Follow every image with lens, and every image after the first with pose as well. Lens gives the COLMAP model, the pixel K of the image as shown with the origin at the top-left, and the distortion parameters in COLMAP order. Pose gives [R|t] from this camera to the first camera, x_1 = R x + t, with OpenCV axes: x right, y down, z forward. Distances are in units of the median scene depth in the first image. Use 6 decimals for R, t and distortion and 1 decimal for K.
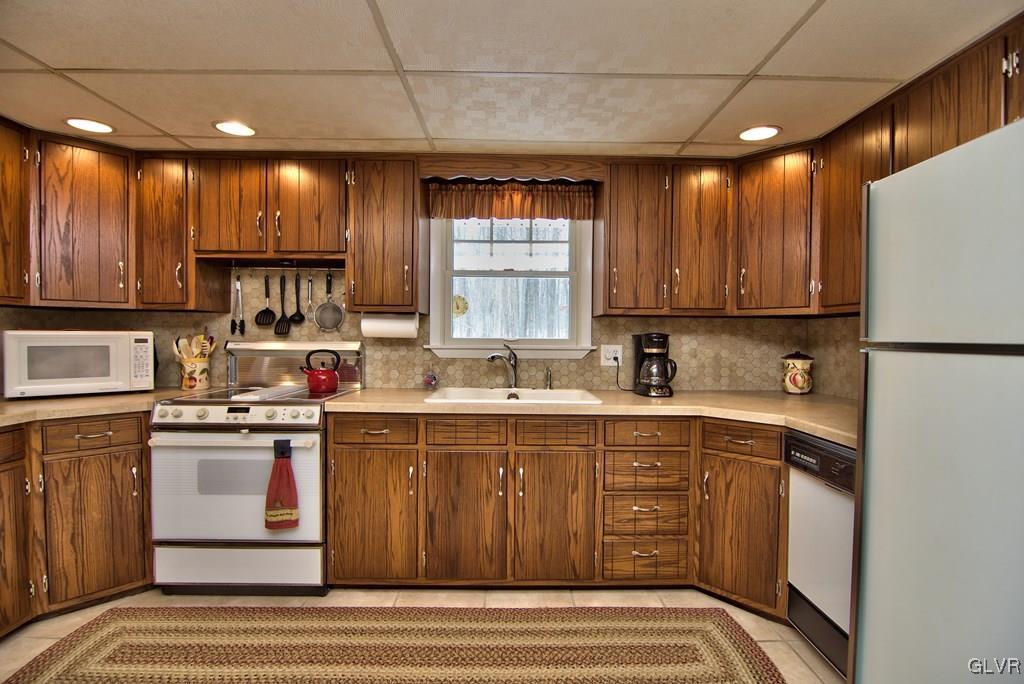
lens RADIAL K [[491.6, 0, 517.2], [0, 491.6, 344.7], [0, 0, 1]] dist [-0.015561, -0.004411]
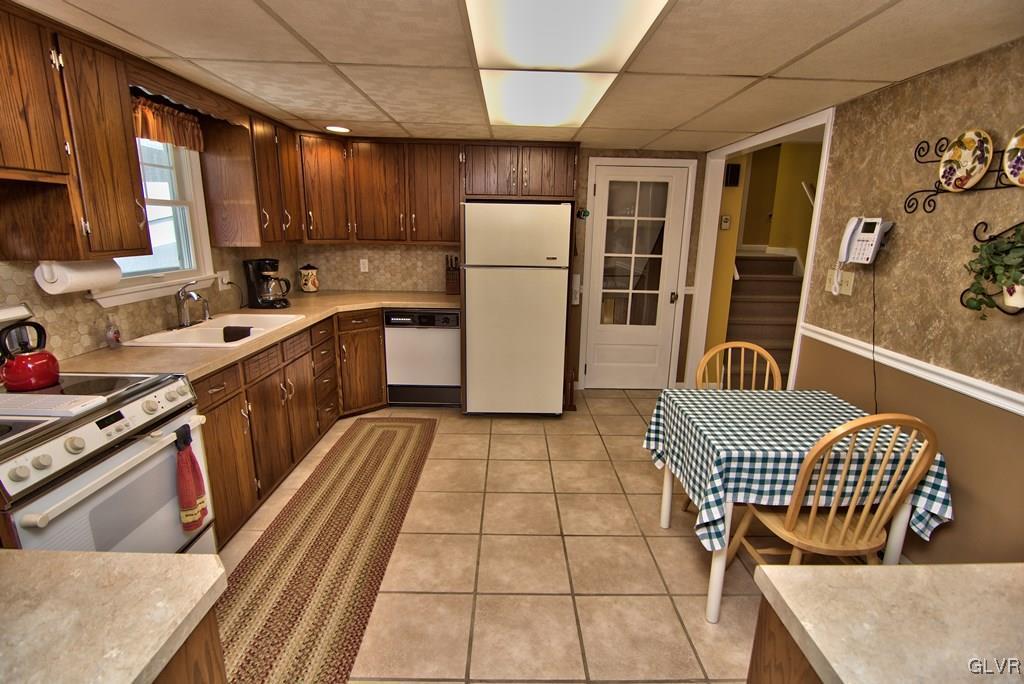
lens RADIAL K [[491.6, 0, 518.4], [0, 491.6, 346.3], [0, 0, 1]] dist [-0.015561, -0.004411]
pose [[0.004356, -0.242318, 0.970187, -1.210021], [0.001100, 0.970197, 0.242316, -0.134058], [-0.999990, 0.000011, 0.004492, 0.414675]]
